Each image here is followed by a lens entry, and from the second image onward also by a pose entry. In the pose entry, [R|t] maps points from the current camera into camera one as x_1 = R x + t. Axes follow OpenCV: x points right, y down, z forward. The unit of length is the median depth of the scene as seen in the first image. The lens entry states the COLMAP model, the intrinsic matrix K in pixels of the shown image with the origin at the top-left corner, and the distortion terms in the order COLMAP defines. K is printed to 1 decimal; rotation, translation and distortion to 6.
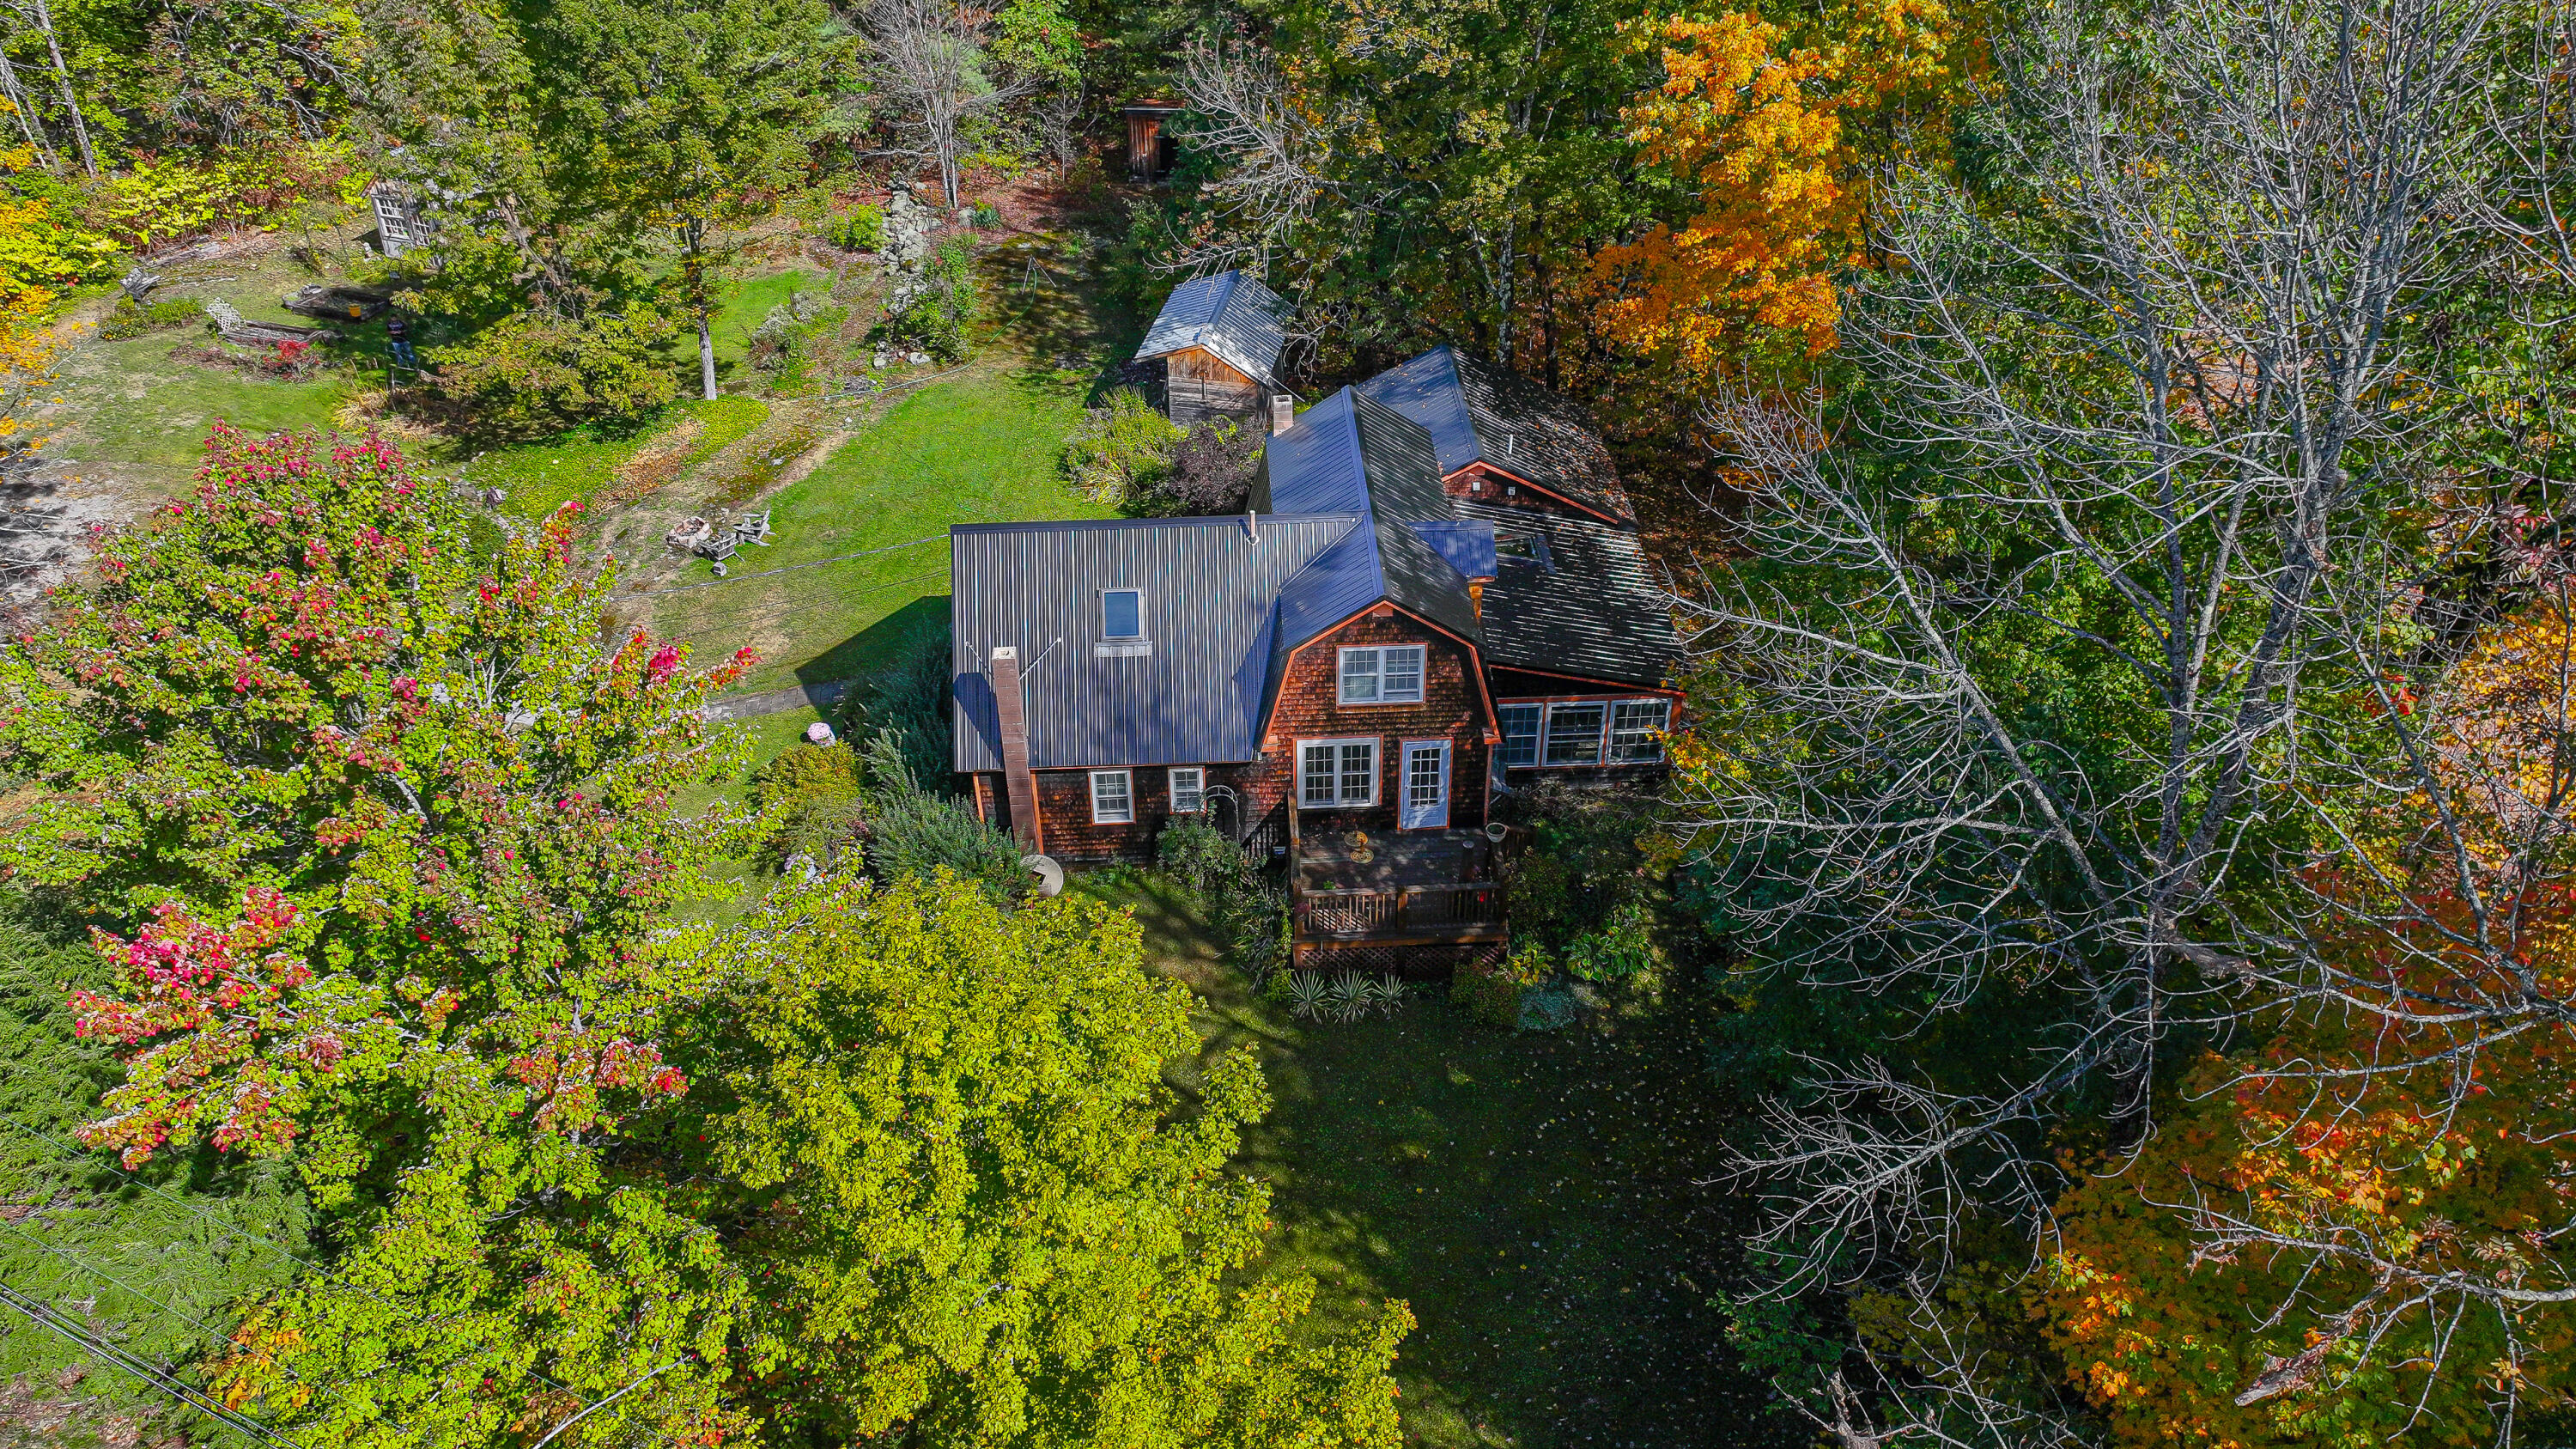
lens RADIAL K [[1749.8, 0, 1288.0], [0, 1749.8, 724.5], [0, 0, 1]] dist [0.000127, 0.002207]
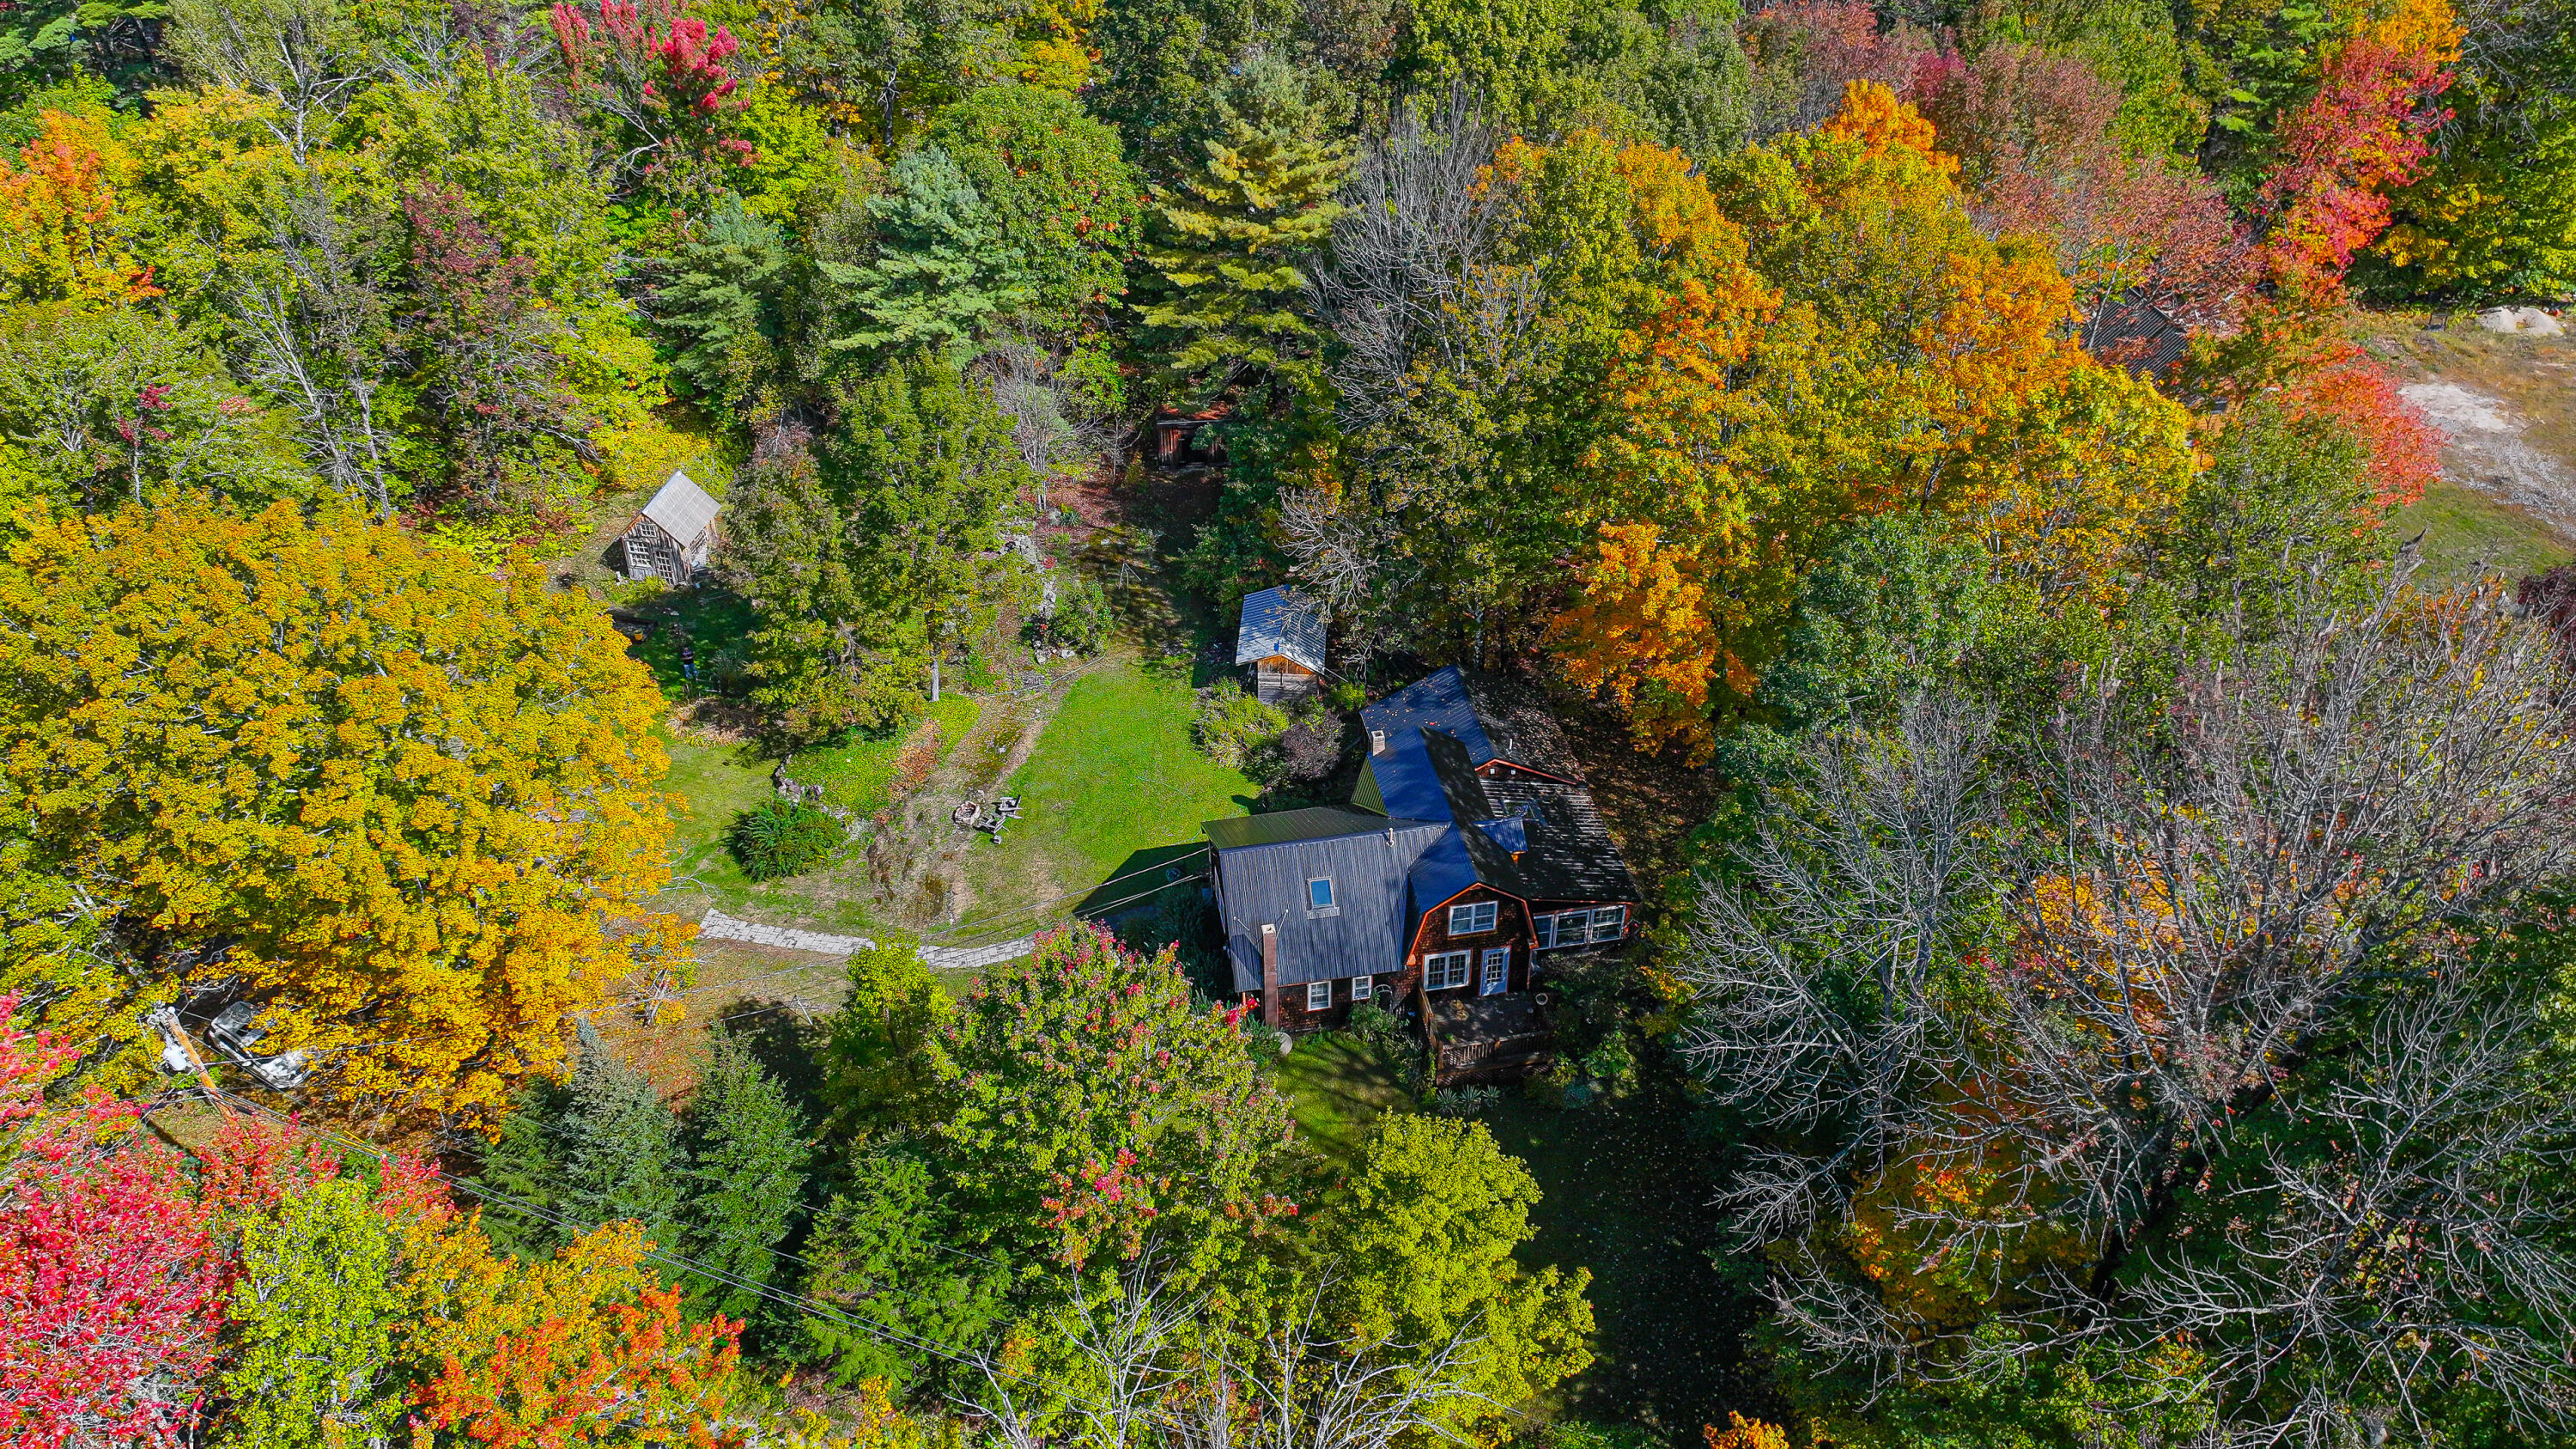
lens RADIAL K [[1749.8, 0, 1288.0], [0, 1749.8, 724.5], [0, 0, 1]] dist [0.000127, 0.002207]
pose [[0.991291, -0.073941, 0.108972, -0.298544], [0.071706, 0.997130, 0.024294, -0.269461], [-0.110456, -0.016268, 0.993748, -0.712352]]
